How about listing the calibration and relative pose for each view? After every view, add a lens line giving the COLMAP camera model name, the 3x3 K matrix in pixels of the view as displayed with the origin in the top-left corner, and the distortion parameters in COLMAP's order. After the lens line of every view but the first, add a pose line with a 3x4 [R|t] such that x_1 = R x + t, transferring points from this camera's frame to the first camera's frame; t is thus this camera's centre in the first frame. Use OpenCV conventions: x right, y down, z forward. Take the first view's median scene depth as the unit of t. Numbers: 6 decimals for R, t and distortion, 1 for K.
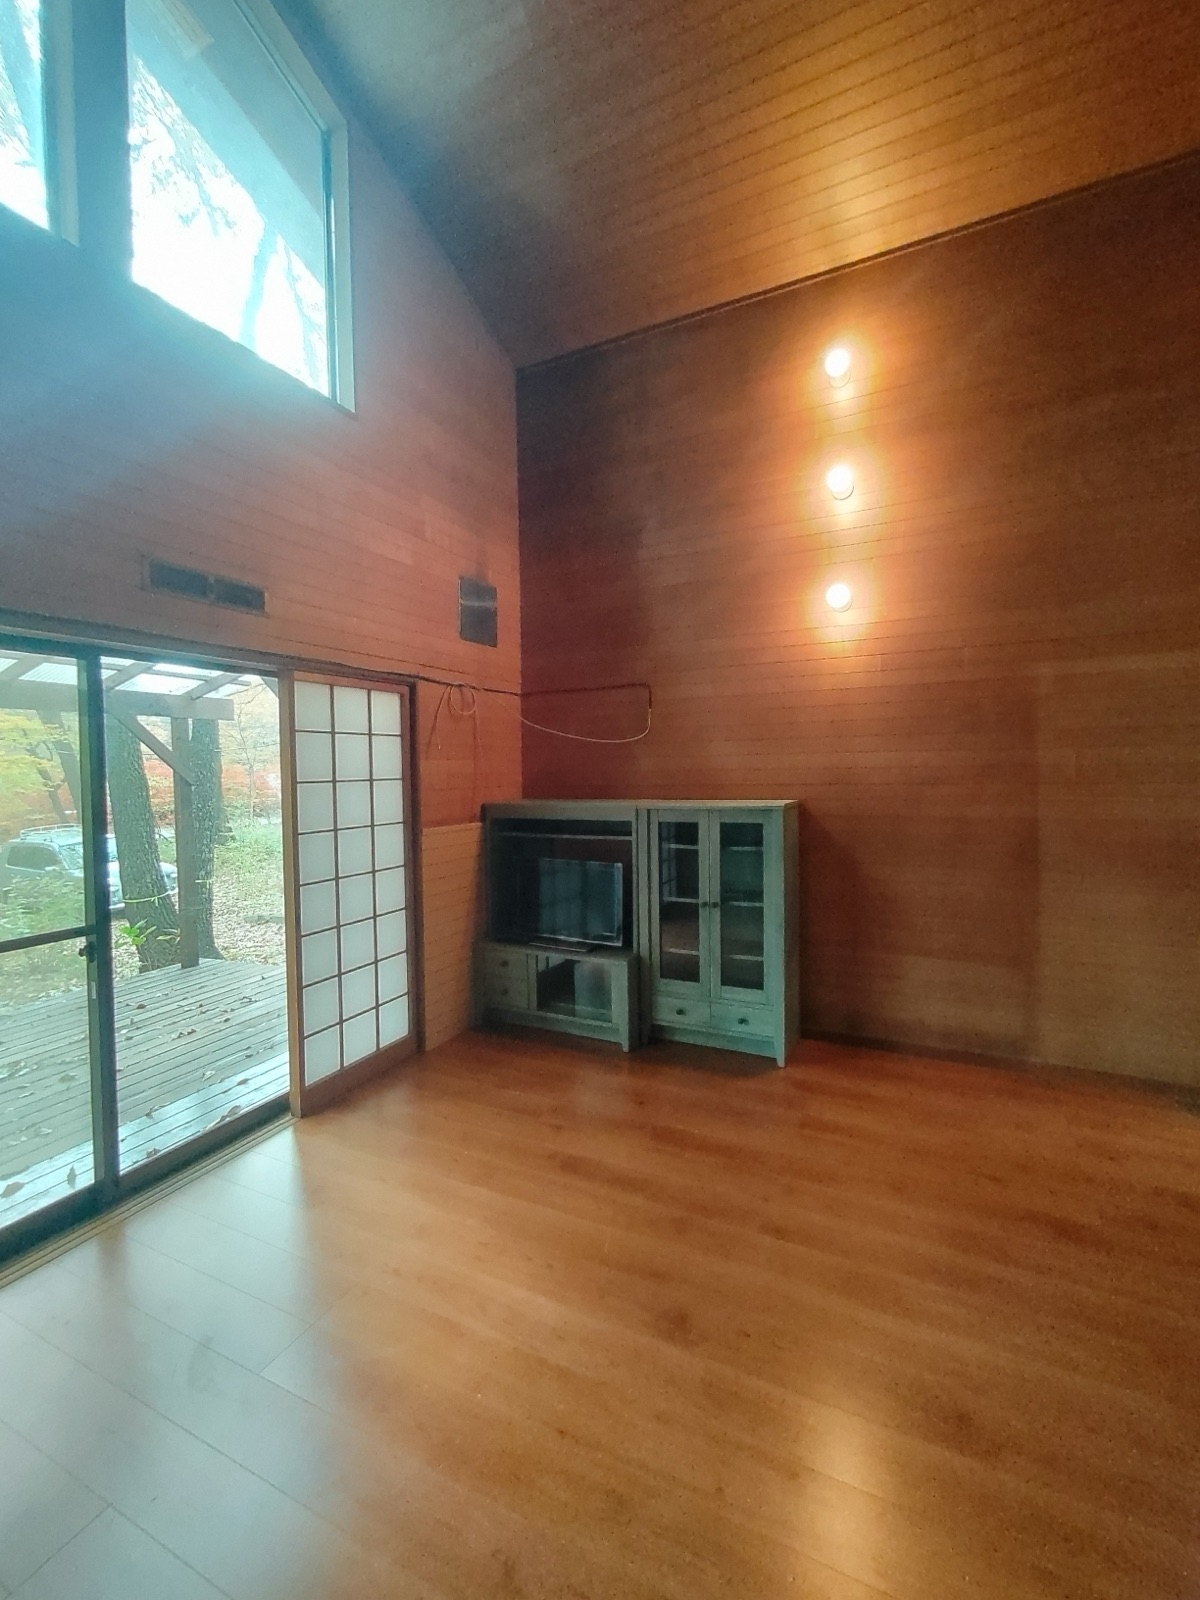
lens RADIAL K [[677.7, 0, 613.4], [0, 677.7, 786.5], [0, 0, 1]] dist [0.000755, -0.000247]
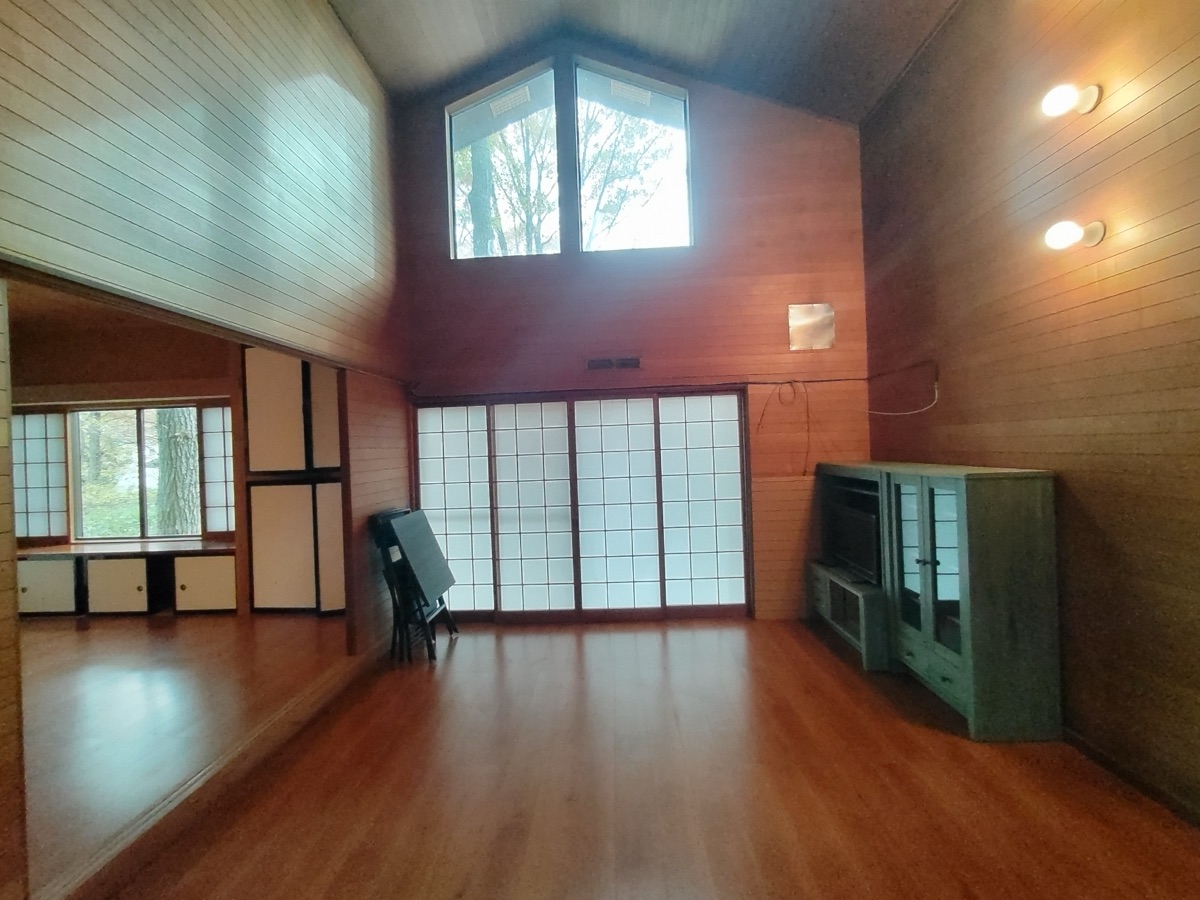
lens RADIAL K [[508.3, 0, 593.3], [0, 508.3, 450.8], [0, 0, 1]] dist [0.000755, -0.000247]
pose [[0.387003, 0.008346, -0.922041, 0.694135], [0.006072, 0.999914, 0.011599, -0.017273], [0.922058, -0.010087, 0.386919, 0.202989]]
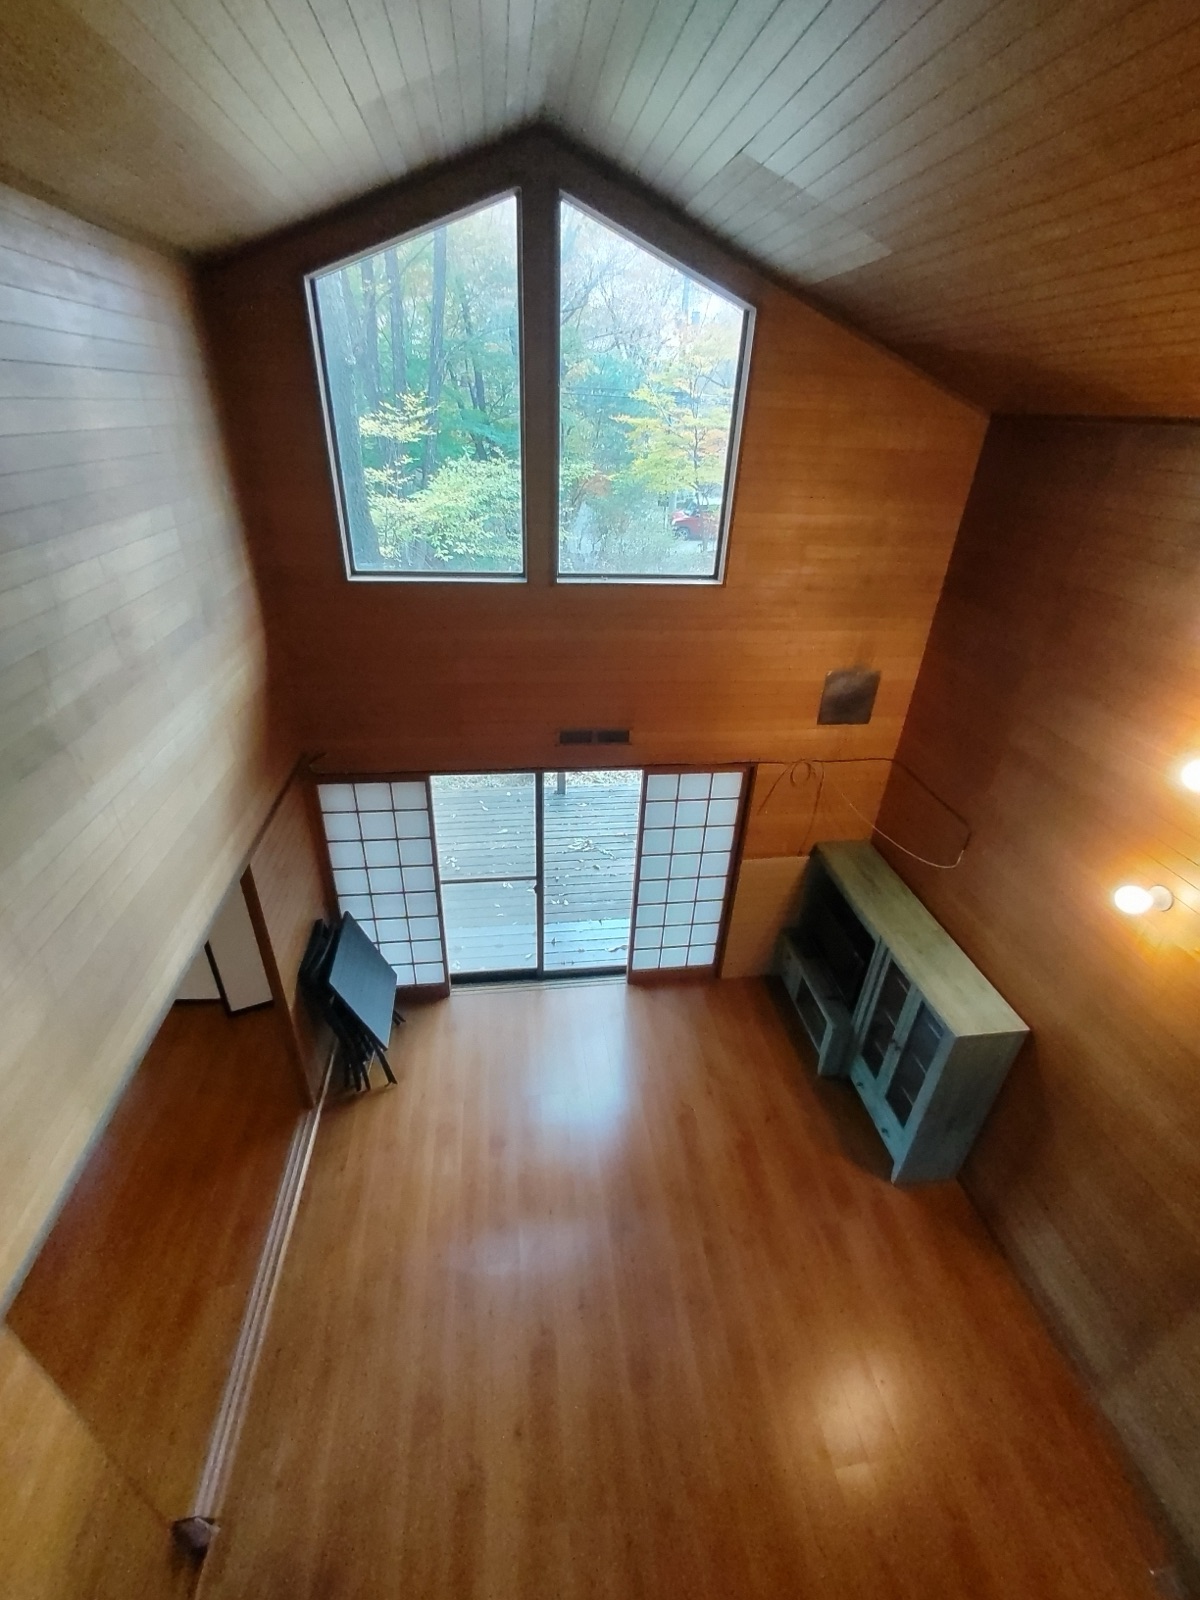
lens RADIAL K [[677.7, 0, 610.3], [0, 677.7, 793.2], [0, 0, 1]] dist [0.000755, -0.000247]
pose [[0.550638, 0.450888, -0.702494, 0.497210], [-0.077601, 0.865573, 0.494733, -0.742237], [0.831129, -0.217905, 0.511607, 0.098196]]
